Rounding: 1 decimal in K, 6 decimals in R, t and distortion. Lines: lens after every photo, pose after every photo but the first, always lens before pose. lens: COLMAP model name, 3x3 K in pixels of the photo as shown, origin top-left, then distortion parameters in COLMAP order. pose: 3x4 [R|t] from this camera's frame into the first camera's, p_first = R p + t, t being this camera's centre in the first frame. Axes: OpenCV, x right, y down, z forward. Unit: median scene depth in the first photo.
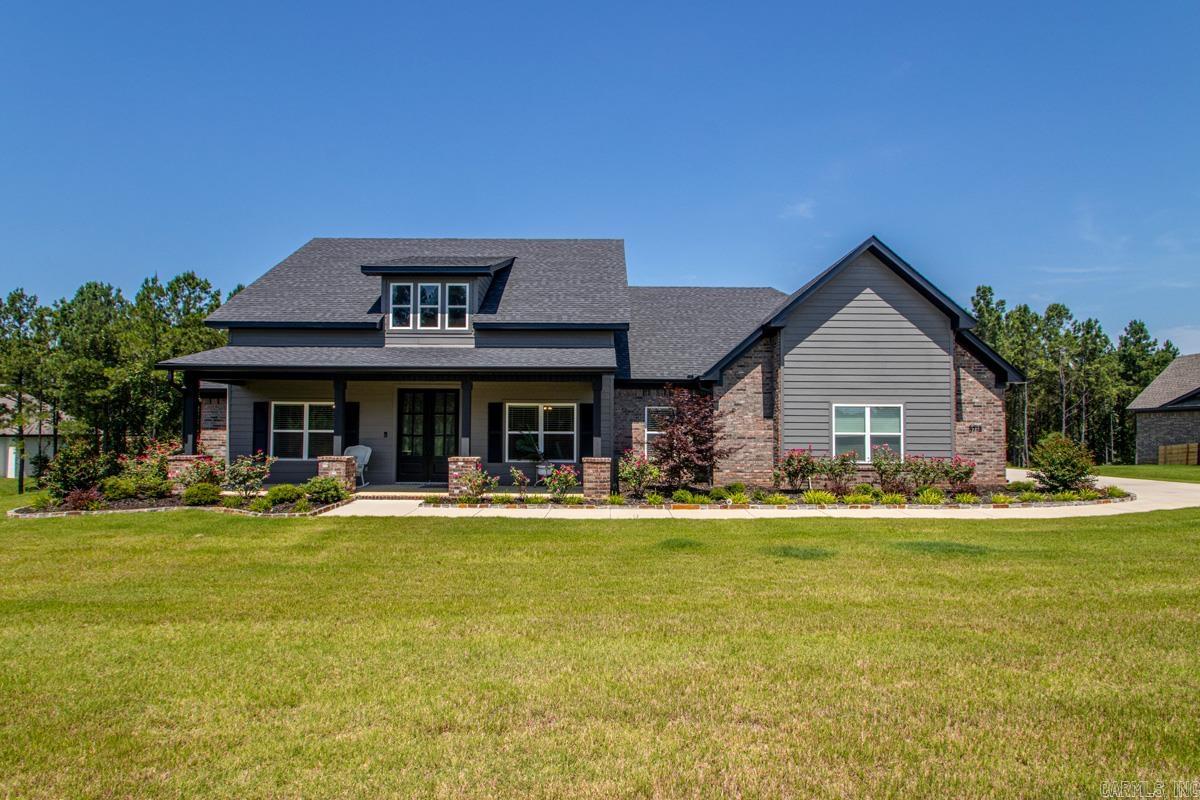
lens RADIAL K [[625.0, 0, 600.2], [0, 625.0, 422.5], [0, 0, 1]] dist [-0.002233, -0.000327]
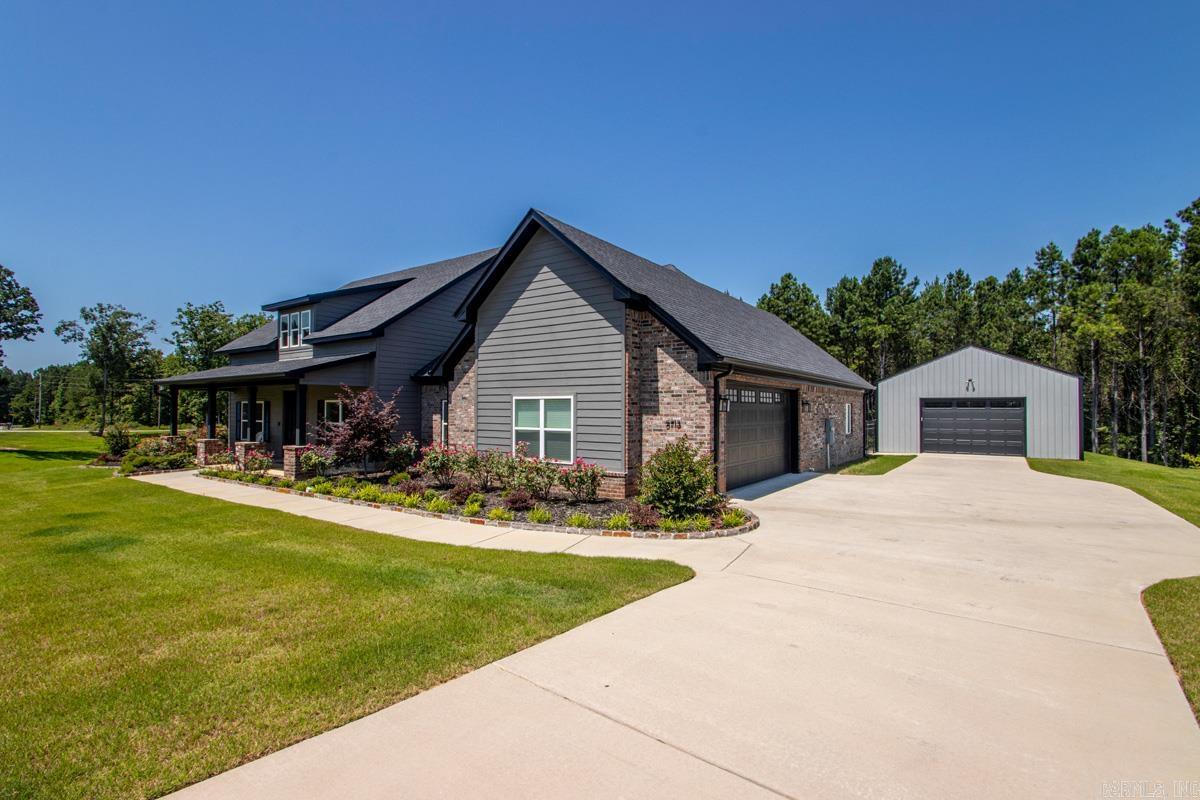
lens RADIAL K [[562.3, 0, 589.3], [0, 562.3, 406.7], [0, 0, 1]] dist [0.012454, -0.014455]
pose [[0.809780, -0.006227, -0.586701, 0.955325], [0.007165, 0.999974, -0.000724, -0.013039], [0.586691, -0.003618, 0.809803, 0.384111]]
